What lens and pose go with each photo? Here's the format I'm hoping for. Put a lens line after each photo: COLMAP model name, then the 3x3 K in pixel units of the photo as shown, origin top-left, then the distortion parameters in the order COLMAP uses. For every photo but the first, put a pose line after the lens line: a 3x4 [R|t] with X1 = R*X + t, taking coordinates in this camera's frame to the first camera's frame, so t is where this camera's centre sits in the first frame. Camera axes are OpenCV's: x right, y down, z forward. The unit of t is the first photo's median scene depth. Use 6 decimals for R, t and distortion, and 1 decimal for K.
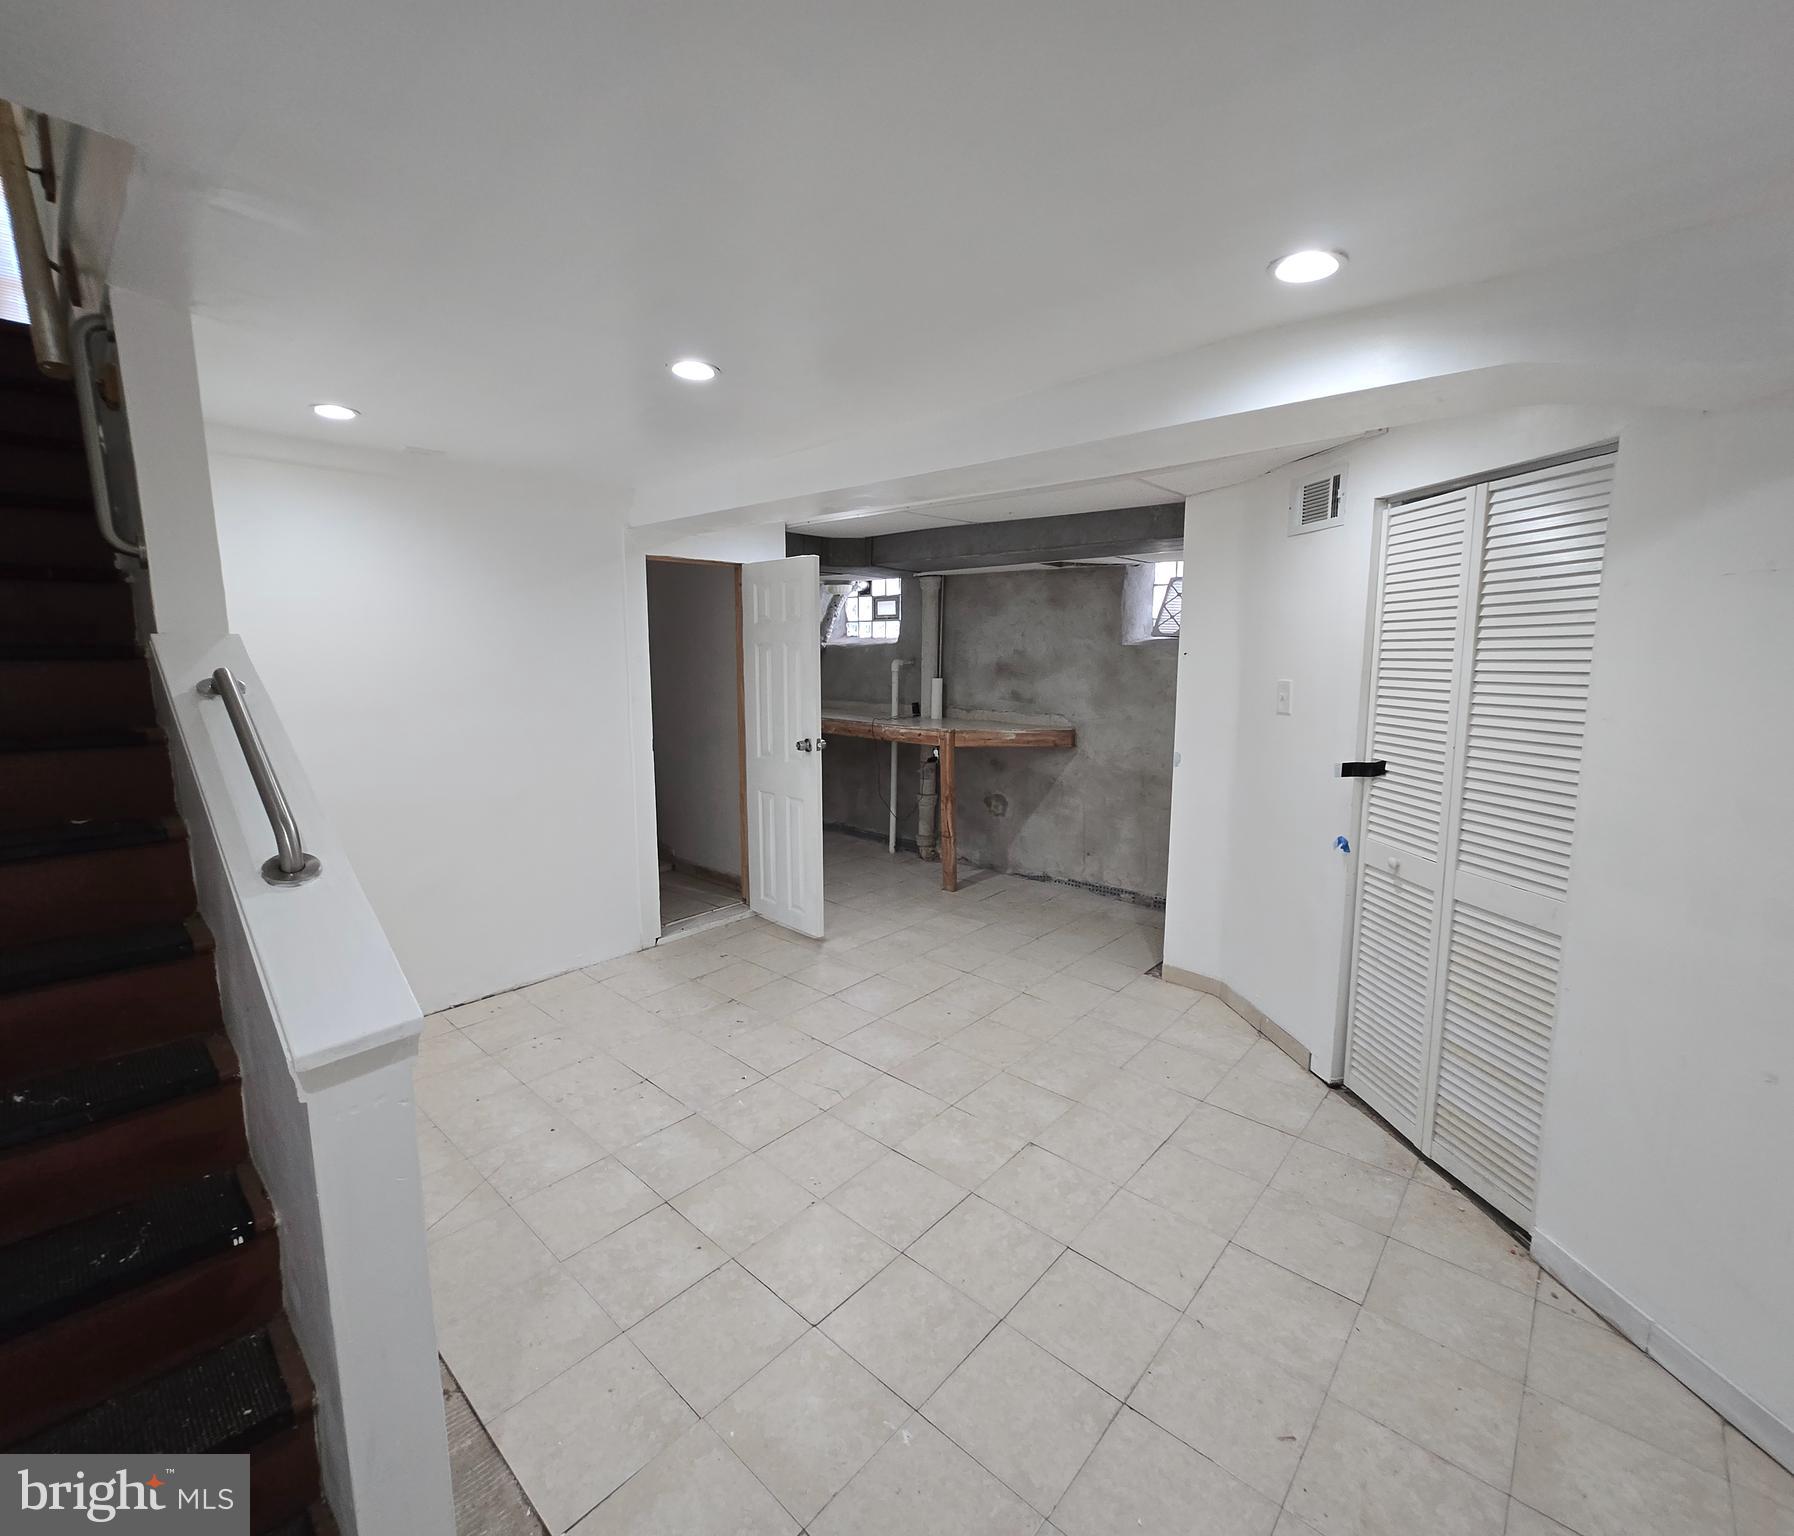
lens RADIAL K [[802.1, 0, 885.4], [0, 802.1, 755.3], [0, 0, 1]] dist [0.002242, -0.001157]
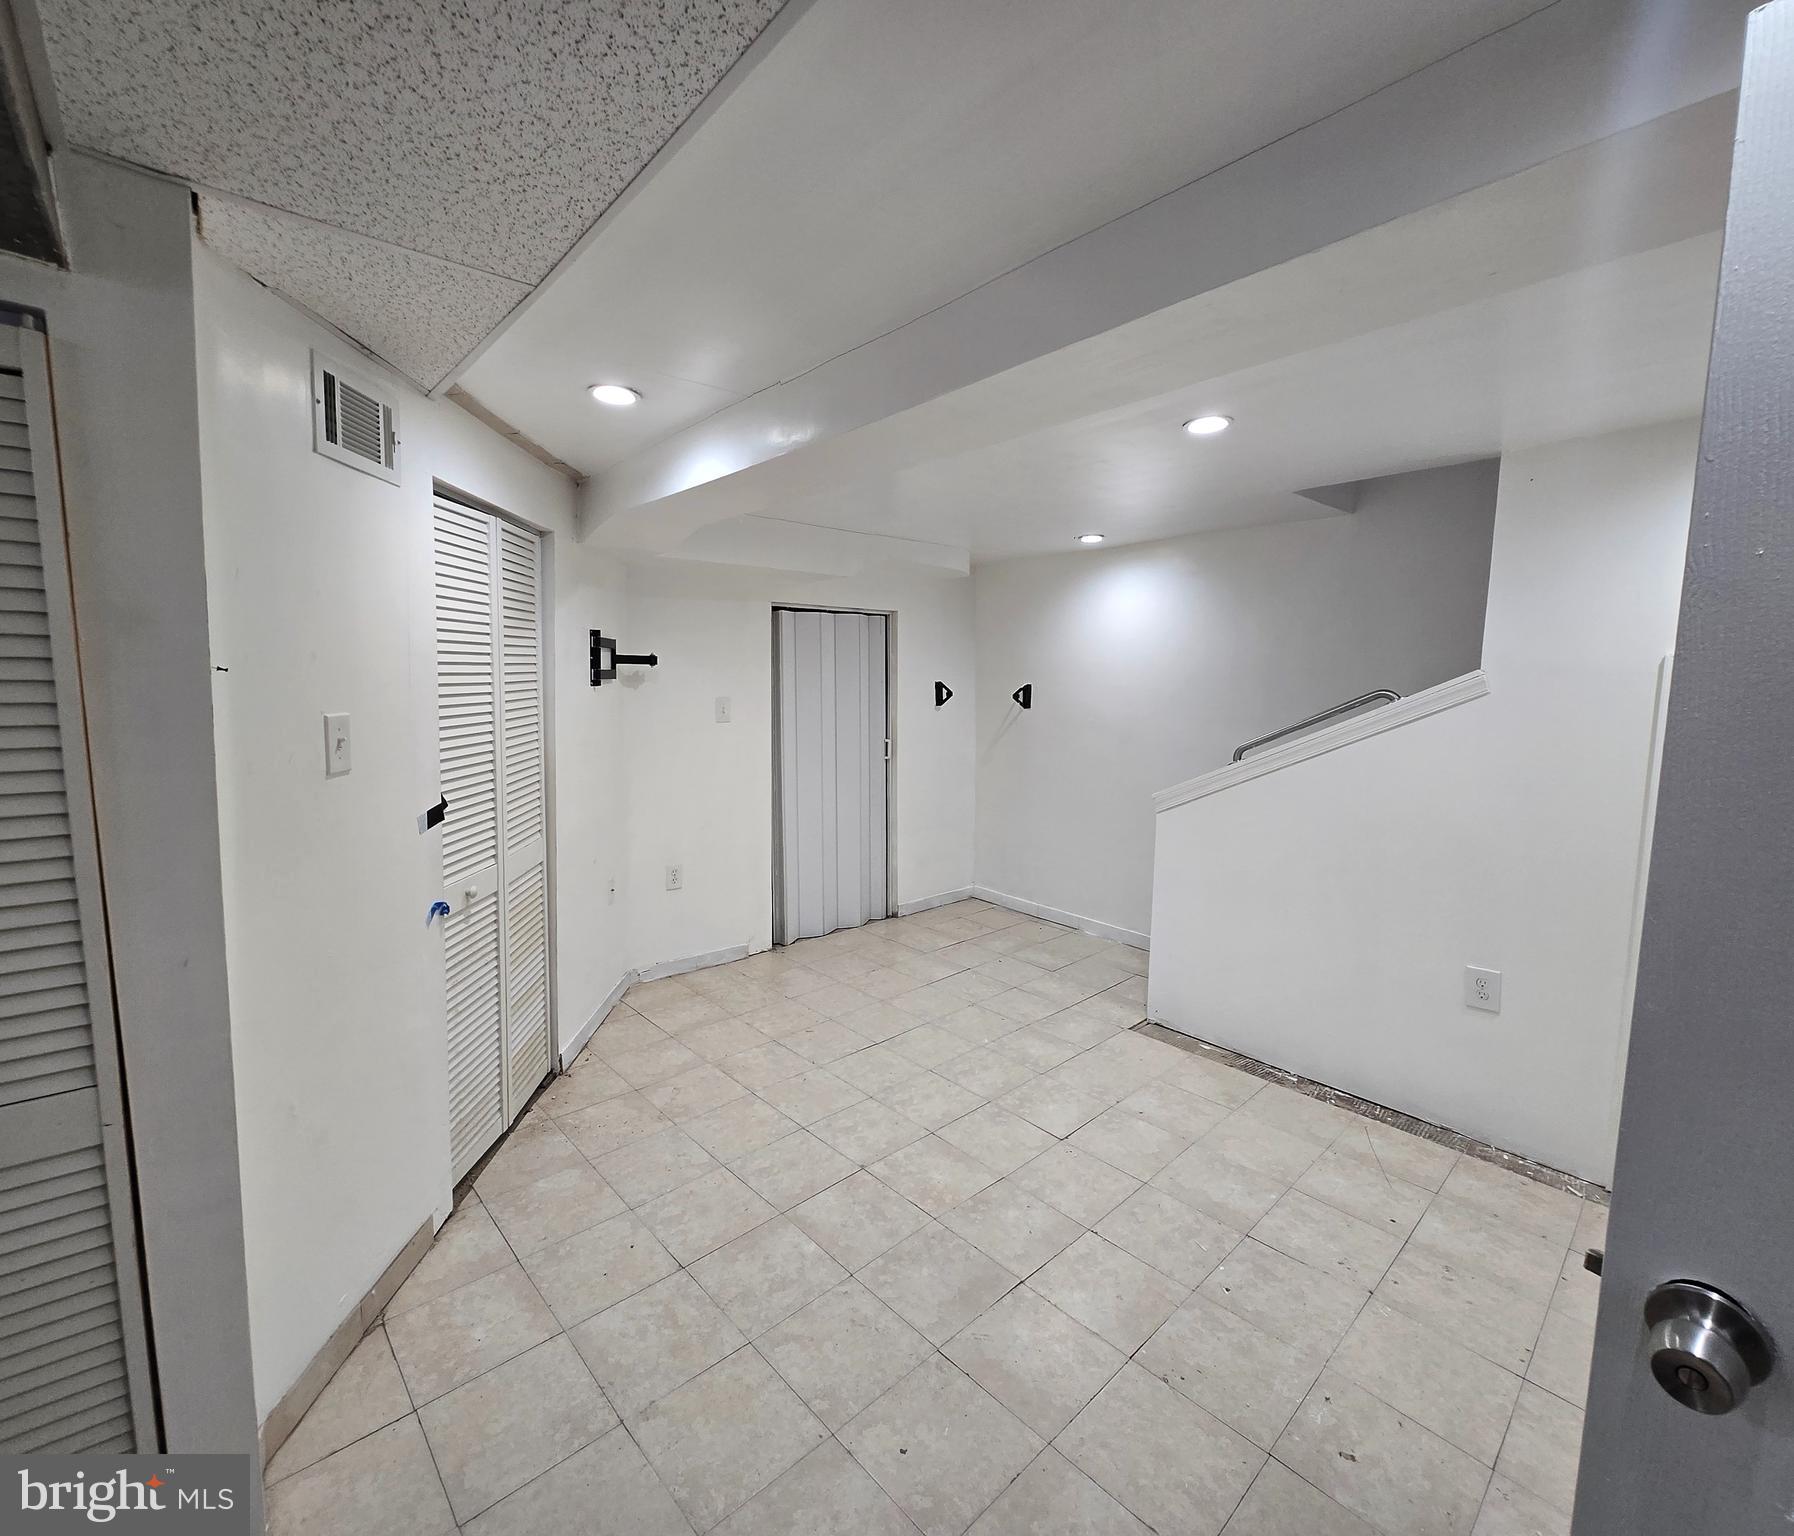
lens RADIAL K [[797.0, 0, 886.3], [0, 797.0, 753.5], [0, 0, 1]] dist [0.002120, -0.004093]
pose [[-0.996048, -0.025450, 0.085093, 0.045788], [-0.005089, 0.972846, 0.231397, -0.134785], [-0.088671, 0.230049, -0.969131, 1.028961]]
